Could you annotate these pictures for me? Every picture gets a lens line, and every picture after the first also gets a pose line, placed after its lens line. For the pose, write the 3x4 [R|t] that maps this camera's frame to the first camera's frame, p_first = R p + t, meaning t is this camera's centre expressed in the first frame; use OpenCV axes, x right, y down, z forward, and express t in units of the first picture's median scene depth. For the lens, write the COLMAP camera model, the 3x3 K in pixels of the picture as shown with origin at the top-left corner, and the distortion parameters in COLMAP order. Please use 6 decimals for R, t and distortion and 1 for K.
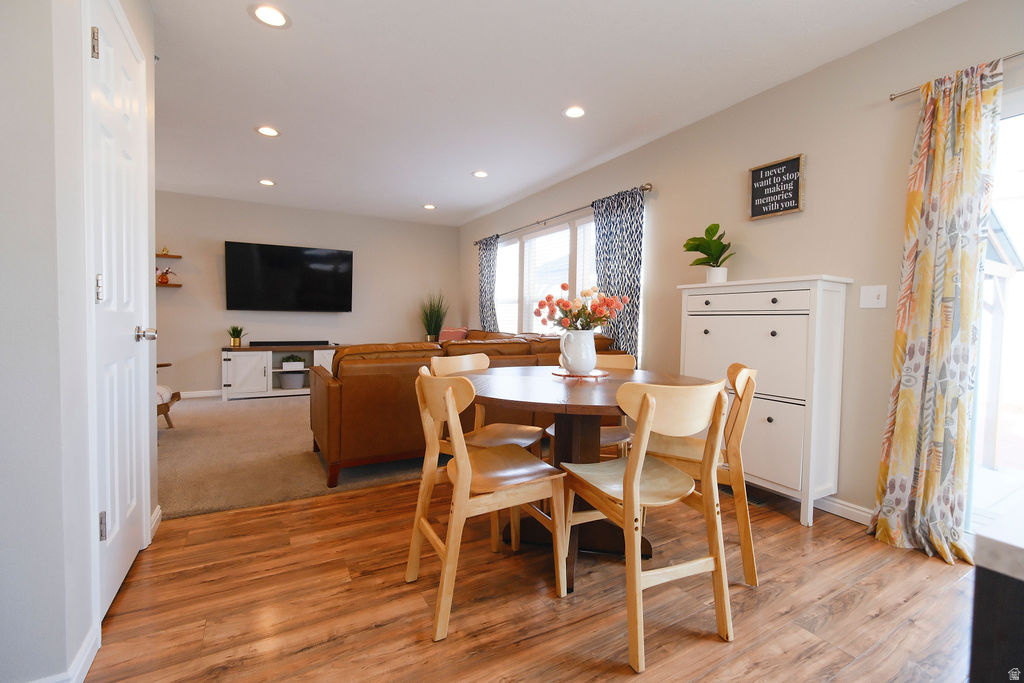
lens RADIAL K [[460.9, 0, 526.3], [0, 460.9, 333.3], [0, 0, 1]] dist [-0.005358, -0.001807]
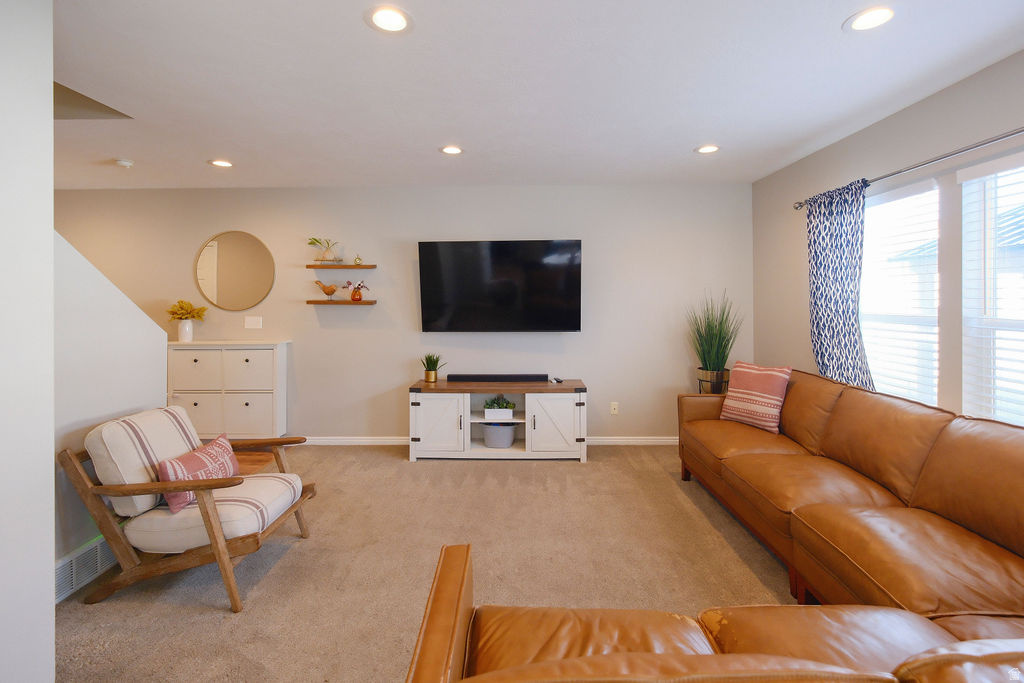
lens RADIAL K [[460.9, 0, 501.9], [0, 460.9, 300.6], [0, 0, 1]] dist [-0.005358, -0.001807]
pose [[0.845476, -0.015853, -0.533777, -0.137903], [-0.001205, 0.999500, -0.031594, -0.080211], [0.534011, 0.027356, 0.845035, 0.435090]]
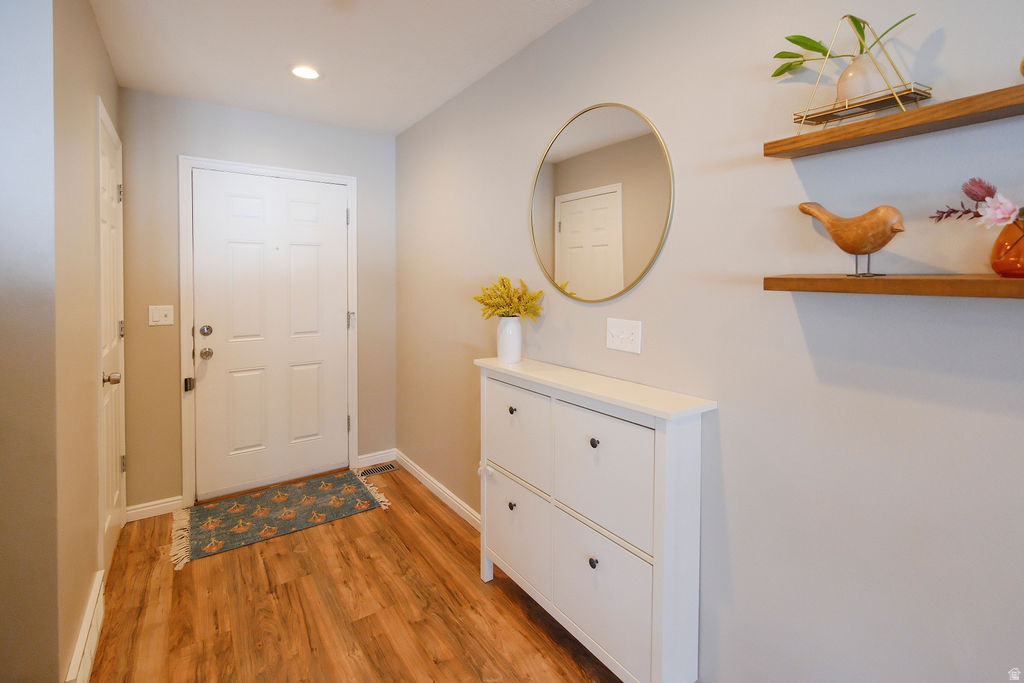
lens RADIAL K [[460.9, 0, 527.3], [0, 460.9, 277.8], [0, 0, 1]] dist [-0.005358, -0.001807]
pose [[0.101417, -0.021091, -0.994620, -0.626948], [-0.036787, 0.999012, -0.024935, -0.094703], [0.994164, 0.039118, 0.100541, 0.782592]]
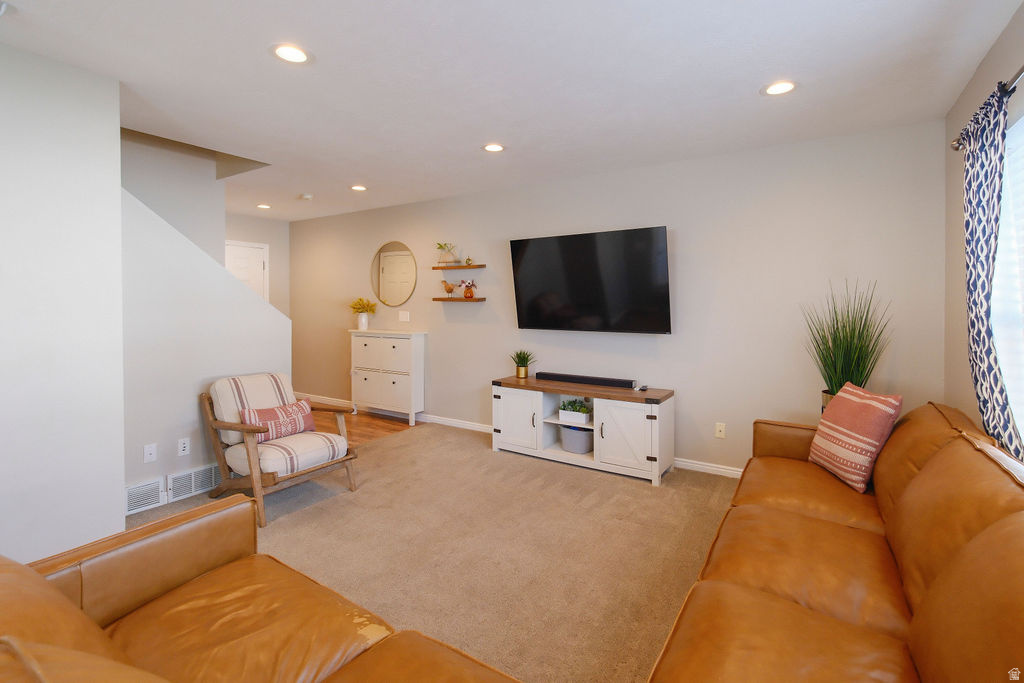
lens RADIAL K [[460.9, 0, 529.3], [0, 460.9, 314.1], [0, 0, 1]] dist [-0.005358, -0.001807]
pose [[0.459977, 0.007401, -0.887900, 0.047790], [-0.026969, 0.999620, -0.005639, -0.073166], [0.887521, 0.026539, 0.460002, 0.667952]]
